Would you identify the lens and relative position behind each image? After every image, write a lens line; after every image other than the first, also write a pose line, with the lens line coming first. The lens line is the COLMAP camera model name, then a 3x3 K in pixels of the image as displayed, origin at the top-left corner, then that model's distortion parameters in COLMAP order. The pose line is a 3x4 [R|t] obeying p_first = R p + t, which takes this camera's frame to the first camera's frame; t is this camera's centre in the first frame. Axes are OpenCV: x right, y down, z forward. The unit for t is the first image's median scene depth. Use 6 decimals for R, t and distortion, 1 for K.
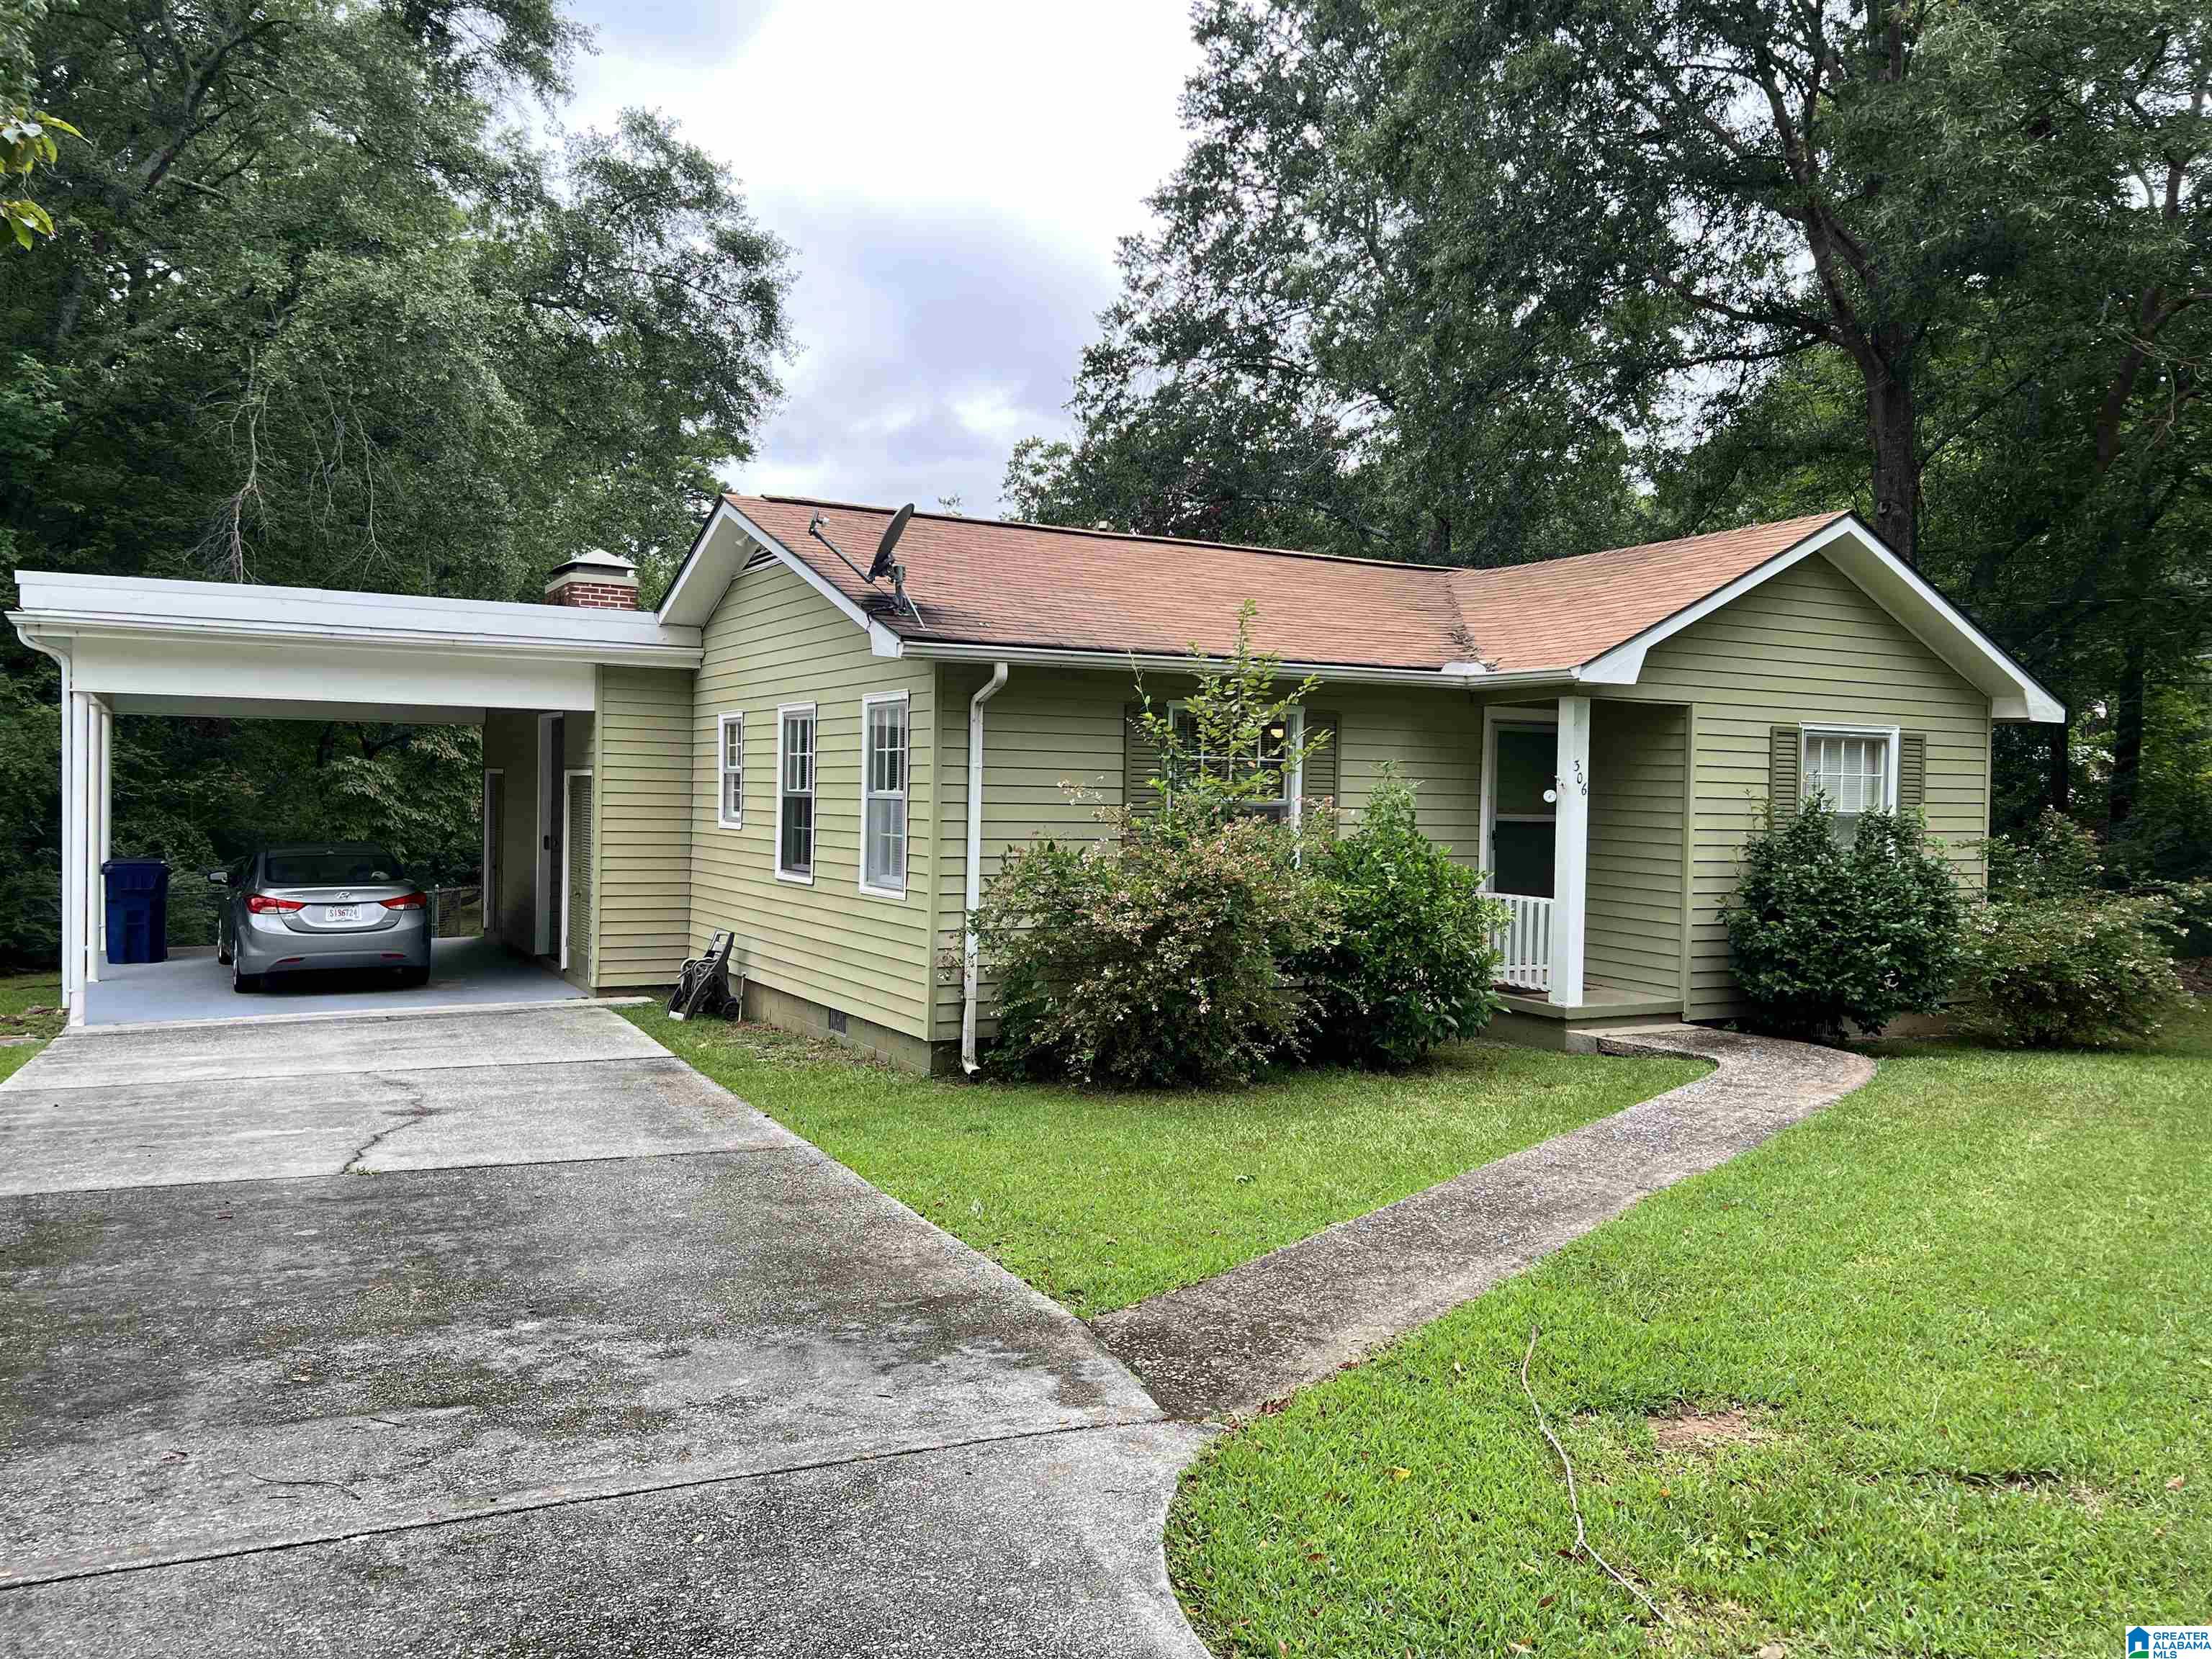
lens RADIAL K [[1674.0, 0, 1105.8], [0, 1674.0, 822.9], [0, 0, 1]] dist [0.044004, -0.035949]
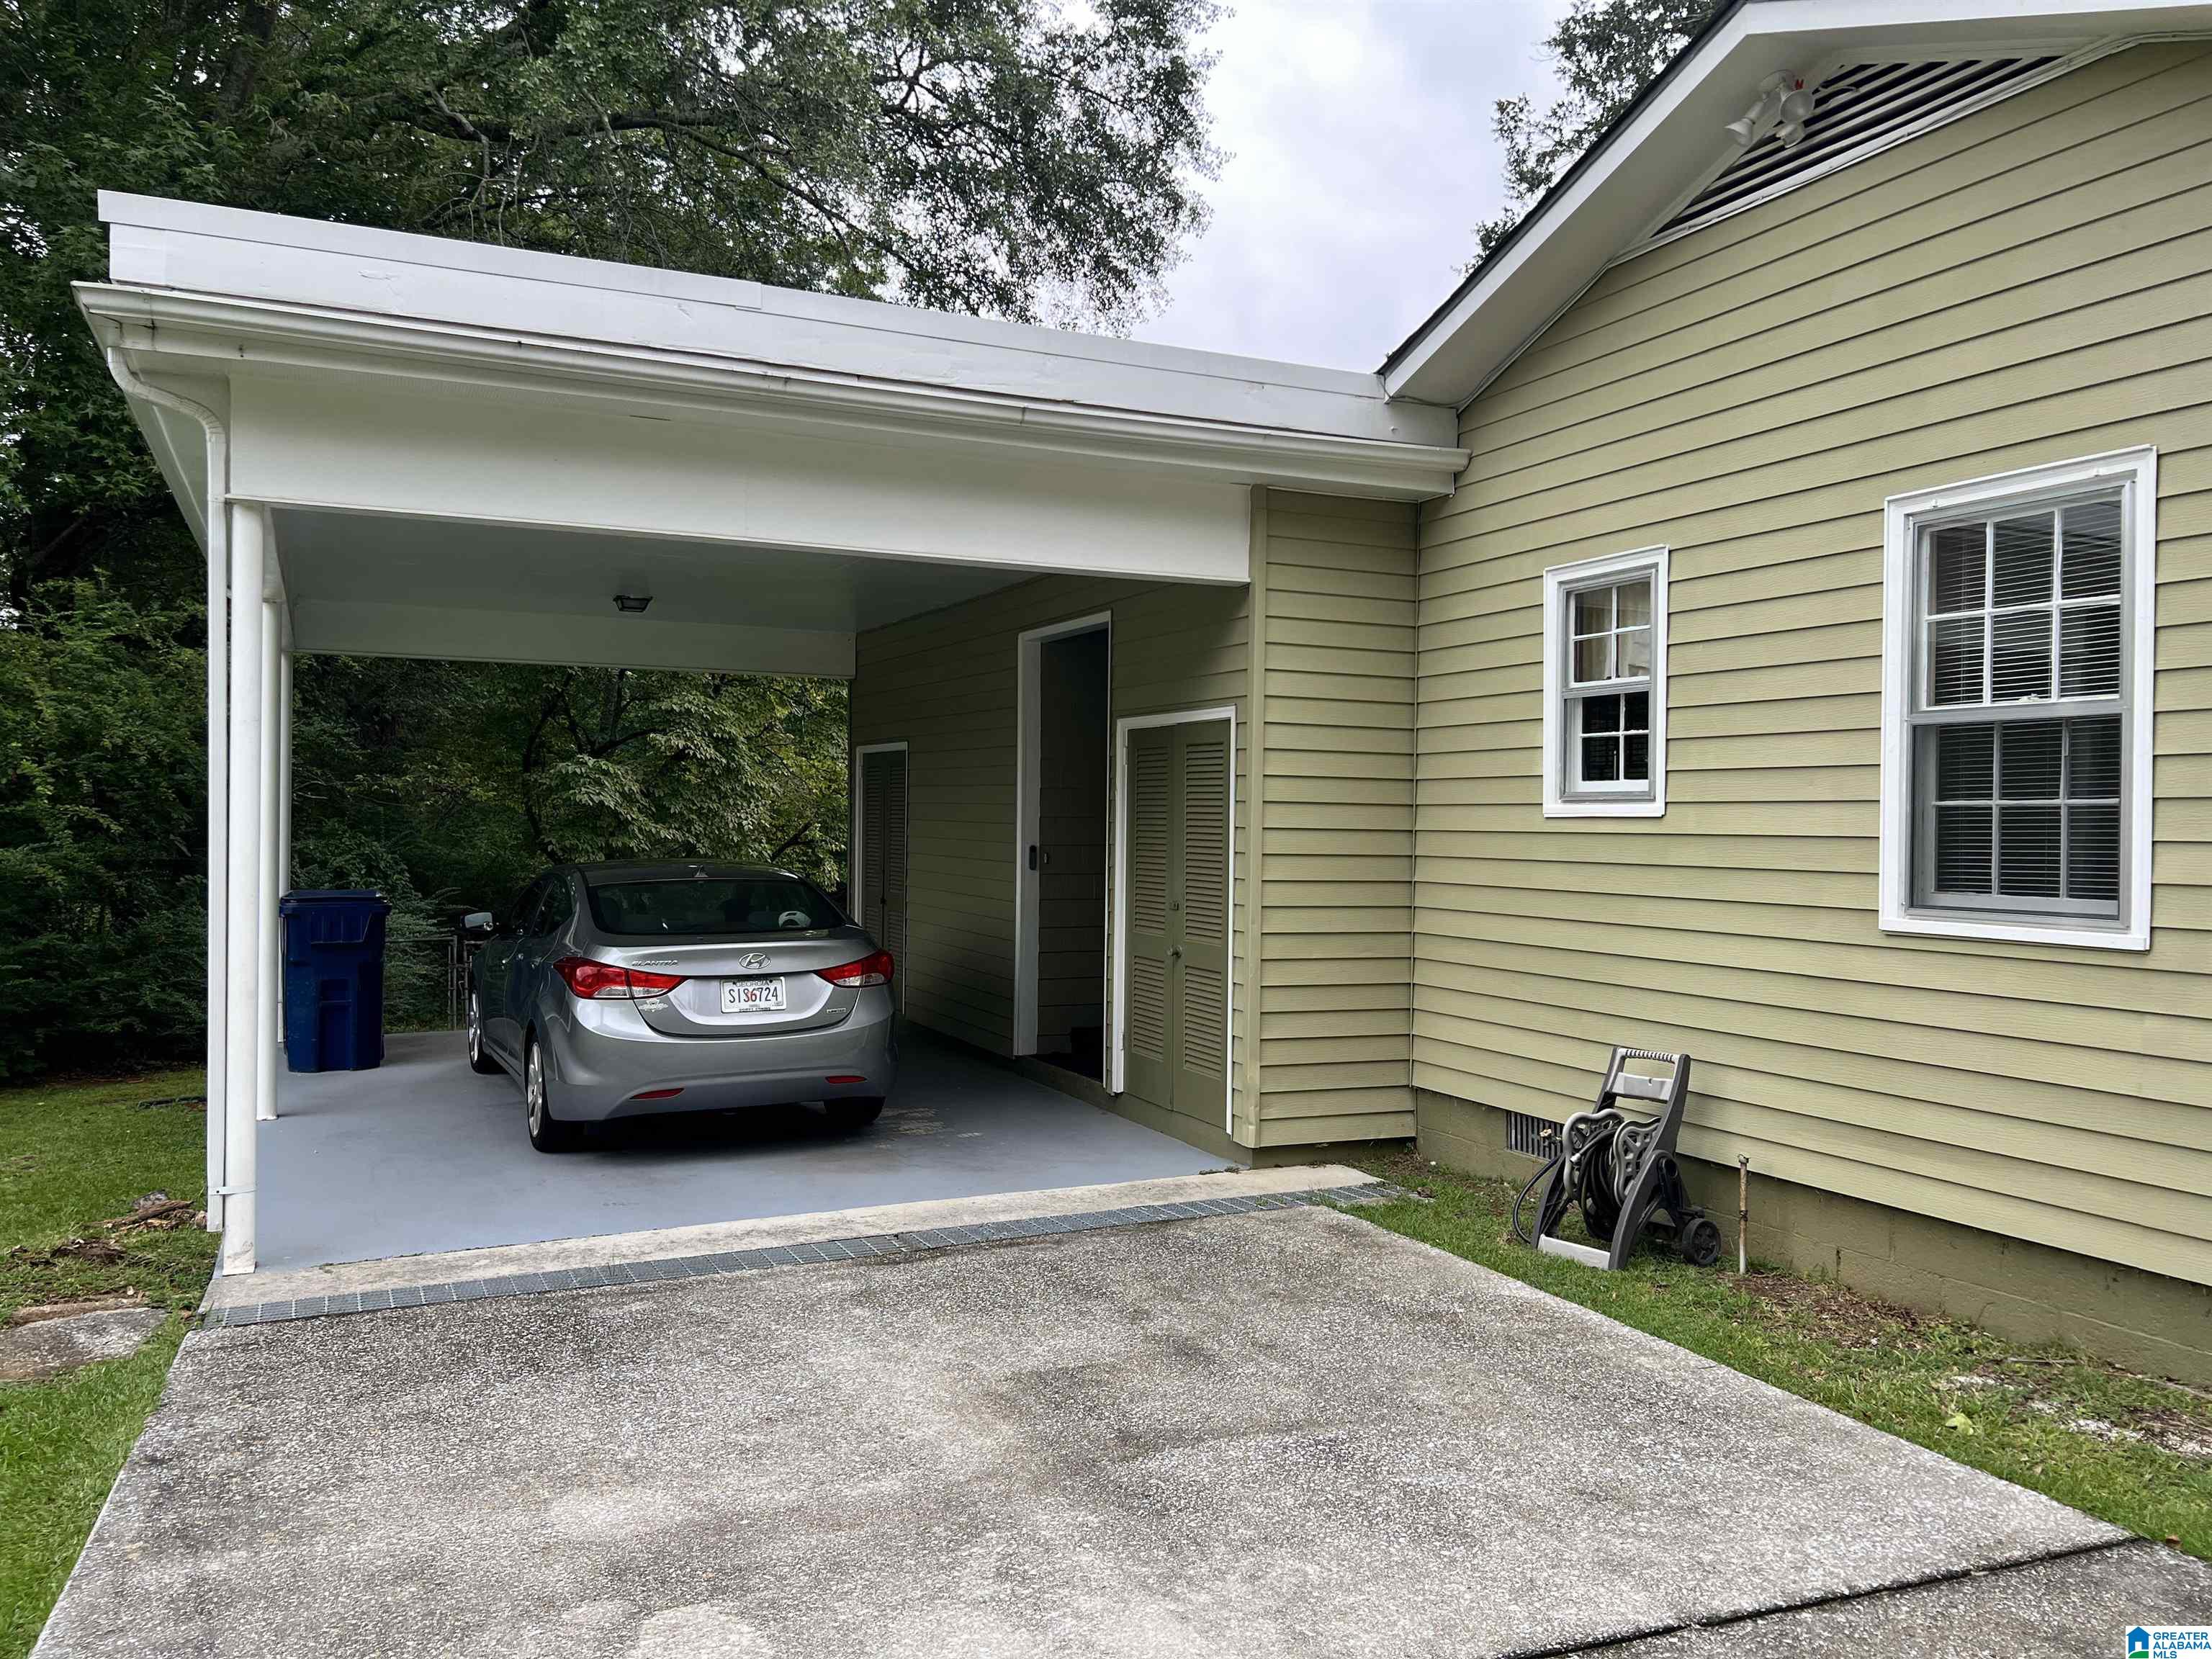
lens RADIAL K [[1674.0, 0, 1108.4], [0, 1674.0, 828.2], [0, 0, 1]] dist [0.044004, -0.035949]
pose [[0.997673, -0.007027, -0.067819, -0.312232], [0.006005, 0.999865, -0.015264, 0.012110], [0.067917, 0.014821, 0.997581, 0.510831]]
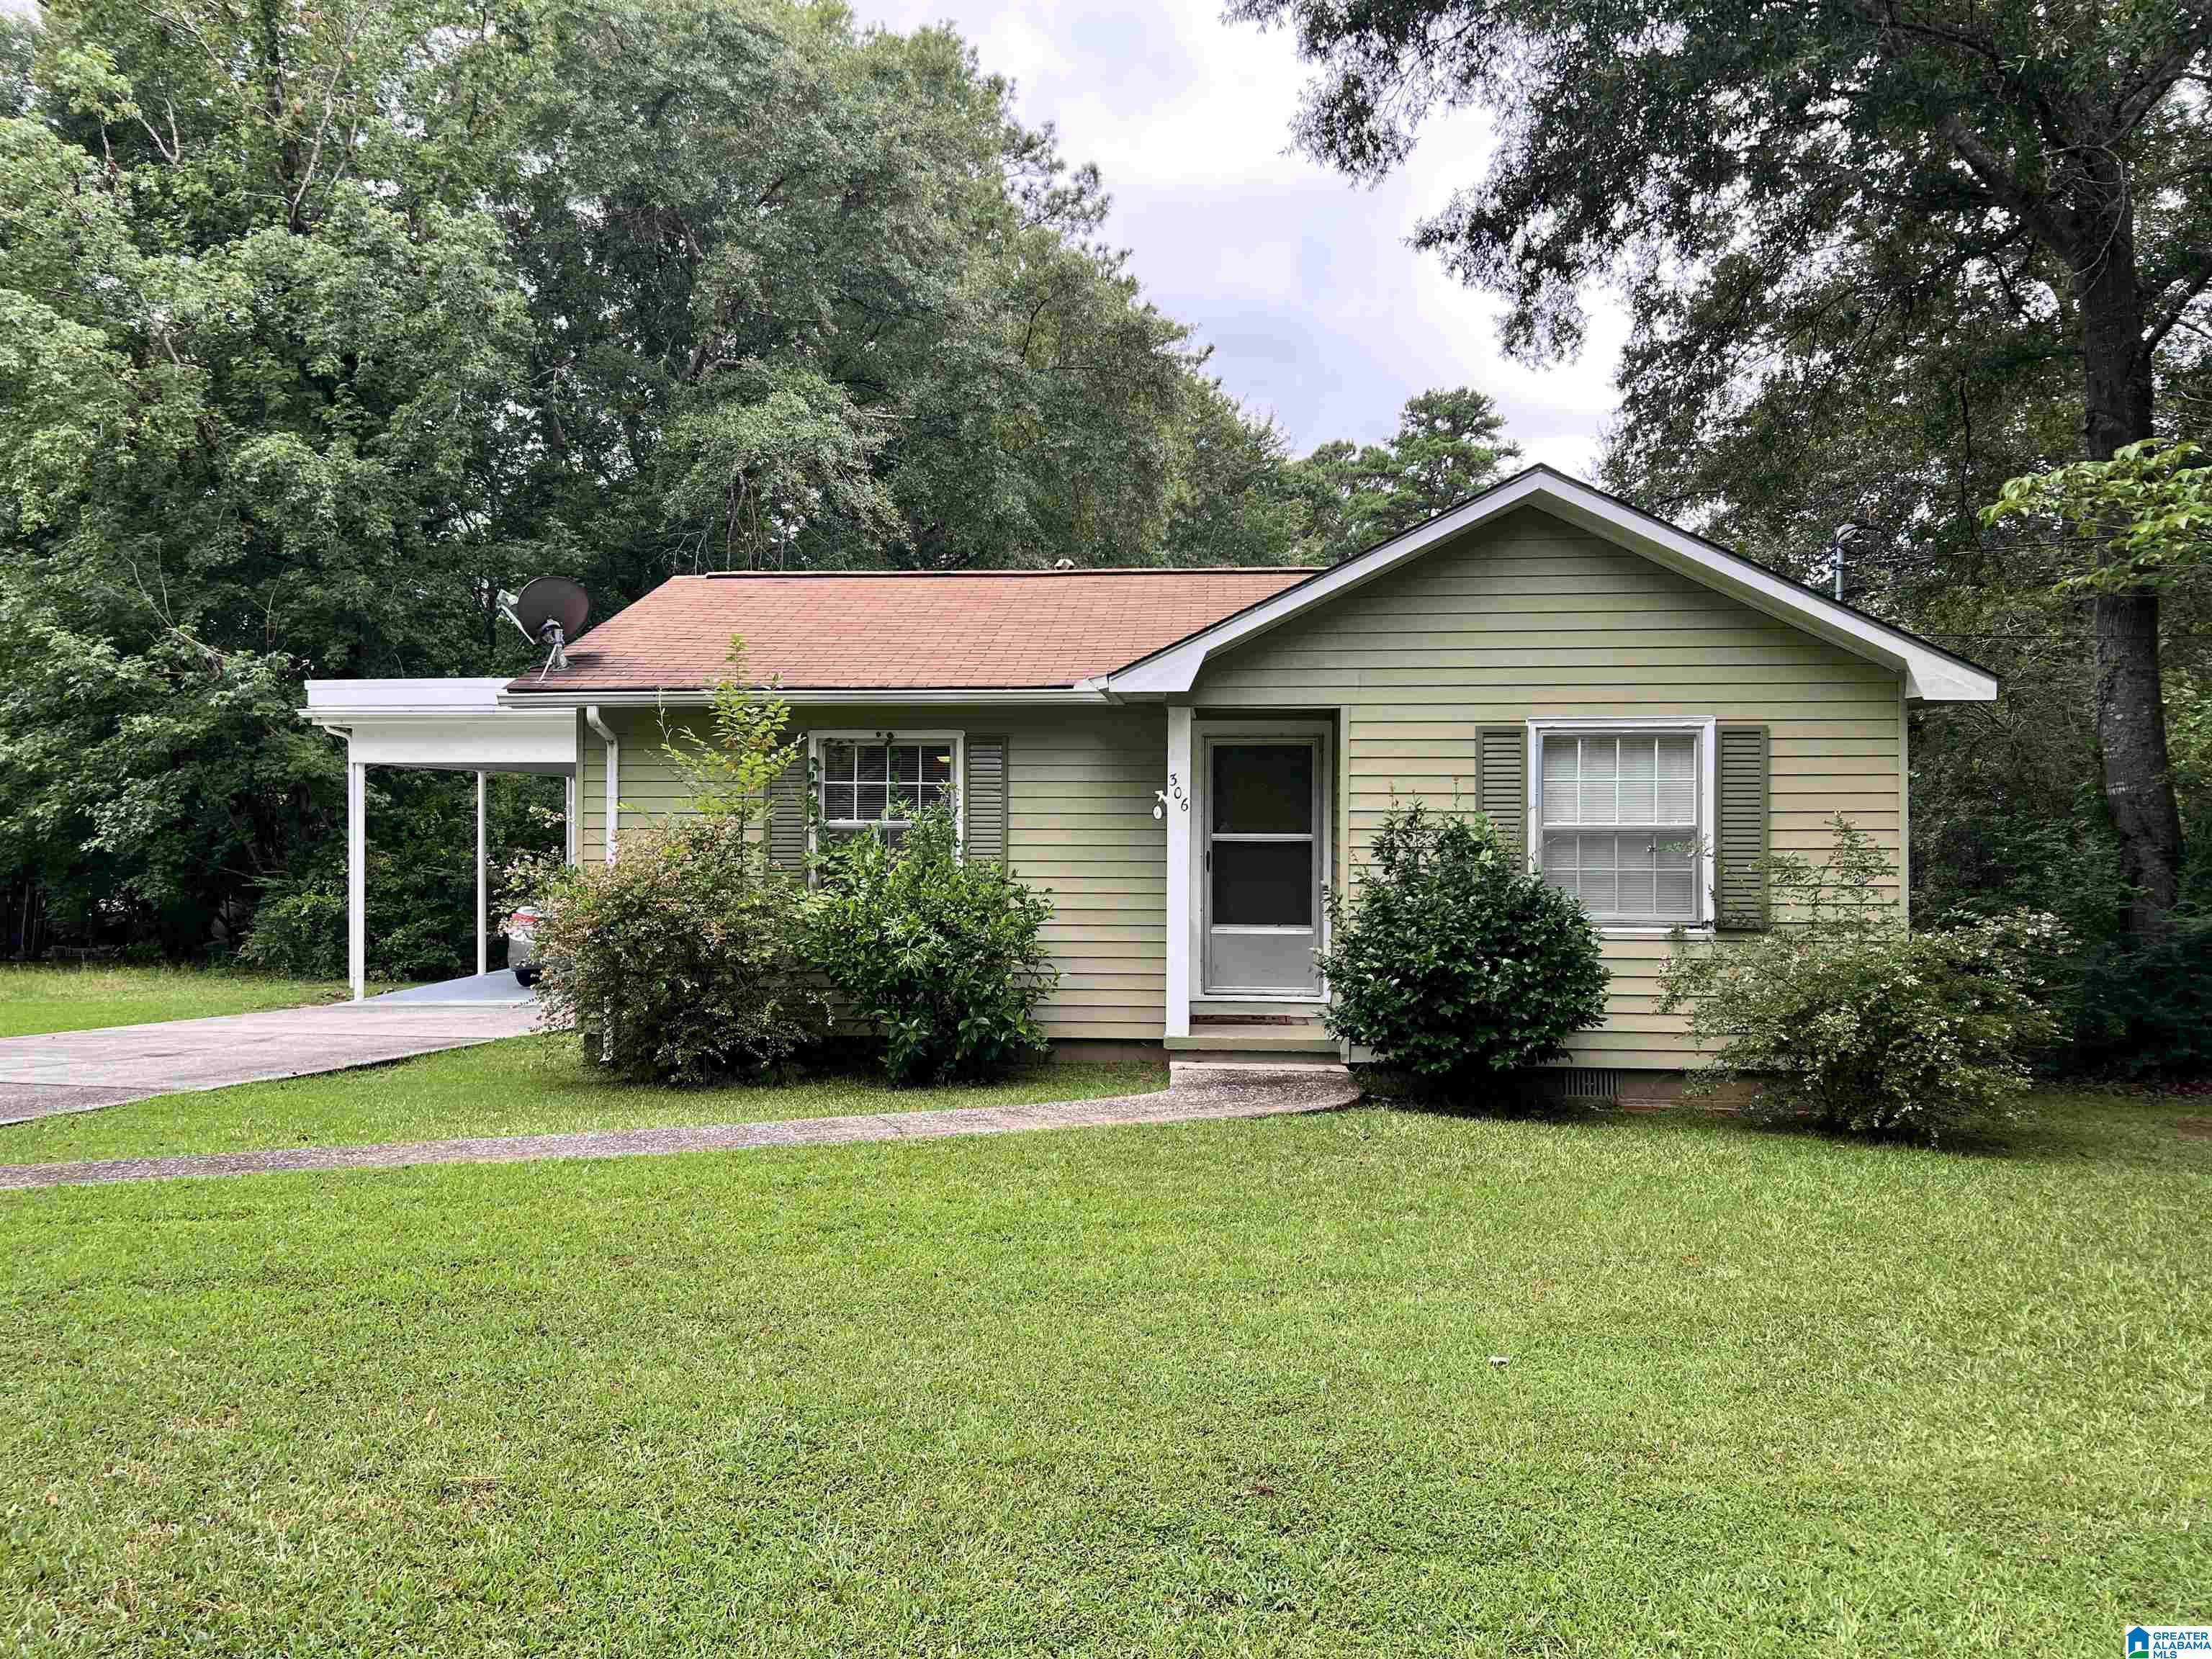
lens RADIAL K [[1674.0, 0, 1105.6], [0, 1674.0, 834.4], [0, 0, 1]] dist [0.044004, -0.035949]
pose [[0.826722, -0.014755, -0.562417, 0.622180], [0.000546, 0.999677, -0.025423, 0.017094], [0.562610, 0.020711, 0.826463, 0.160348]]
